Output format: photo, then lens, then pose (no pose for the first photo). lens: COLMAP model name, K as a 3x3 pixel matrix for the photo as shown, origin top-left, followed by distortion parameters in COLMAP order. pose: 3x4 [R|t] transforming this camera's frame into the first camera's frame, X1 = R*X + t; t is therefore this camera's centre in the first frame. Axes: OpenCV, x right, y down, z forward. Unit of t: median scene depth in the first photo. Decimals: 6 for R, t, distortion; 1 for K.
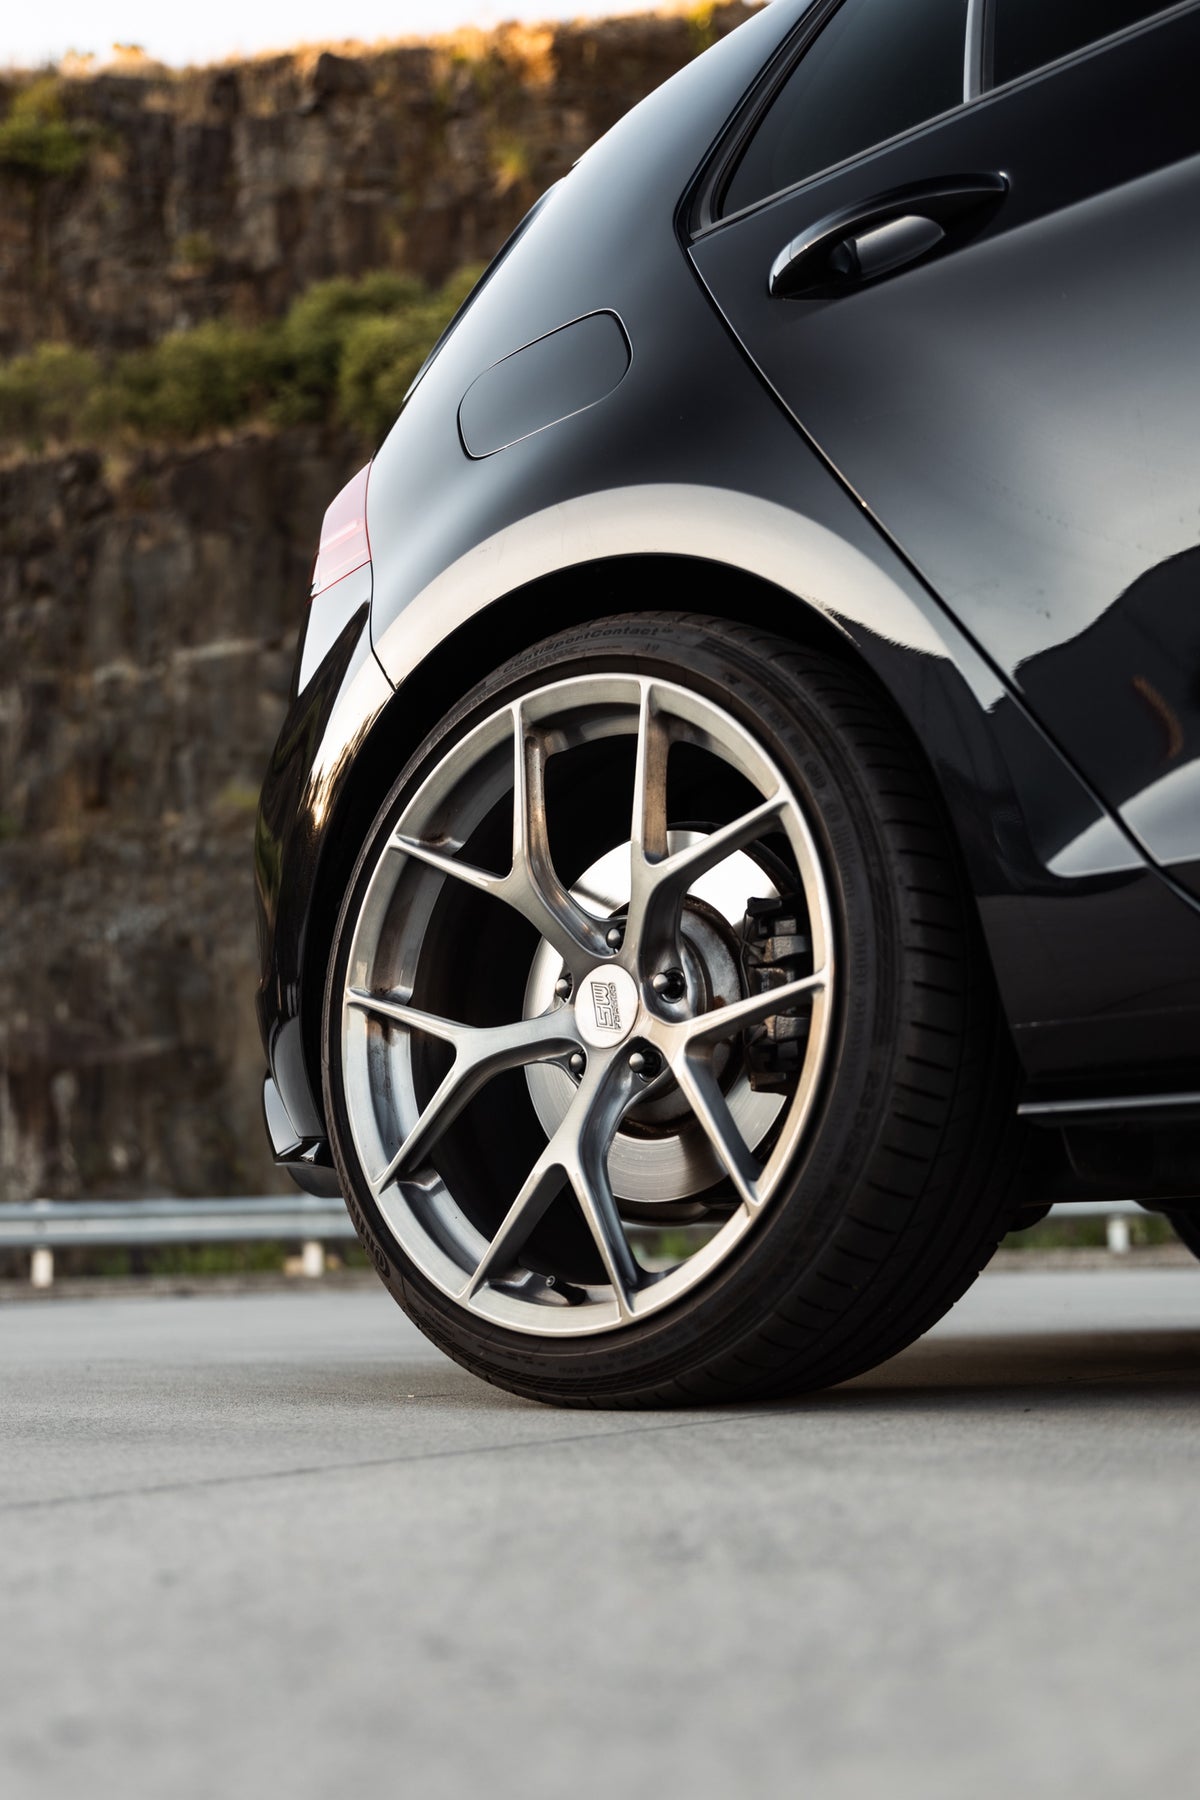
lens RADIAL K [[2084.7, 0, 642.3], [0, 2084.7, 901.9], [0, 0, 1]] dist [0.003846, -0.001543]
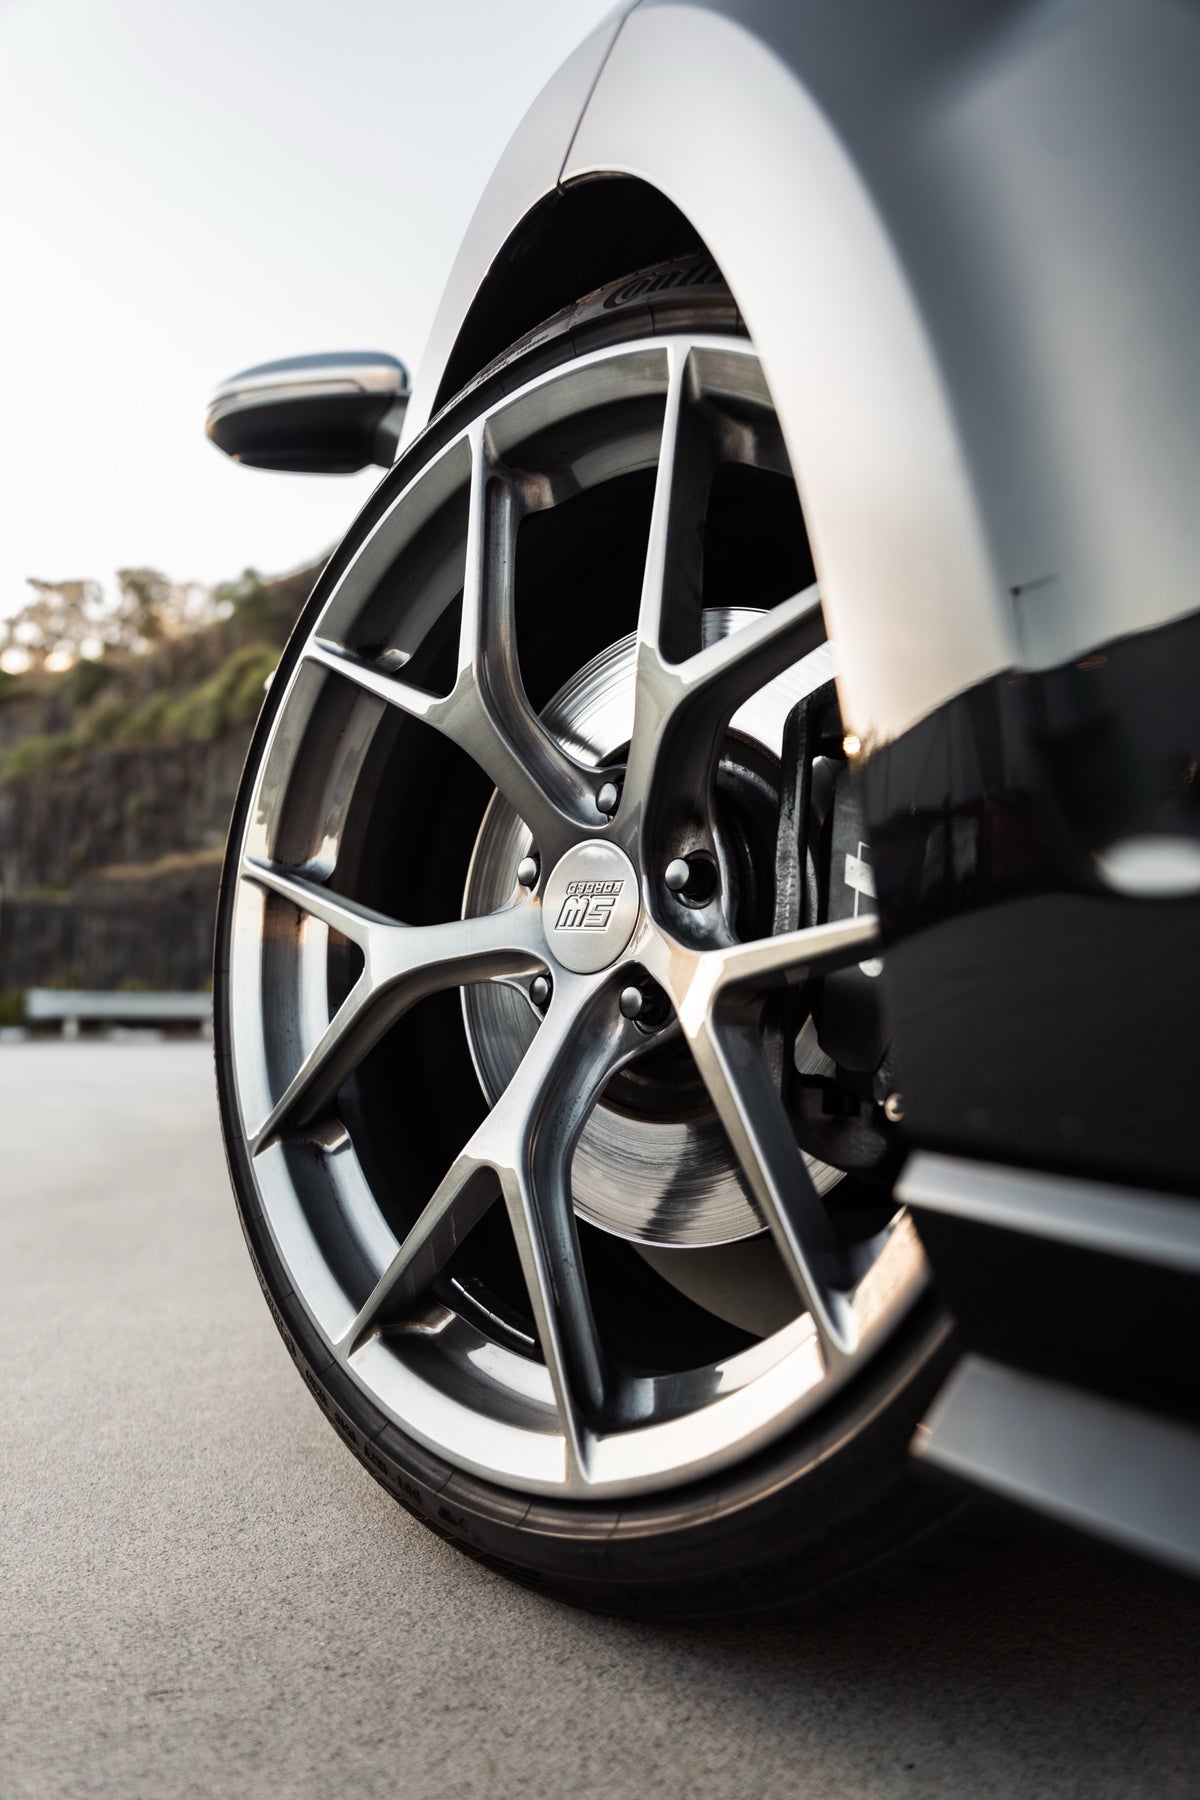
lens RADIAL K [[1863.2, 0, 600.0], [0, 1863.2, 900.0], [0, 0, 1]] dist [0.010568, 0.005090]
pose [[0.997800, 0.056832, -0.034146, 0.004877], [-0.054731, 0.996721, 0.059593, 0.013893], [0.037421, -0.057593, 0.997639, 0.416600]]
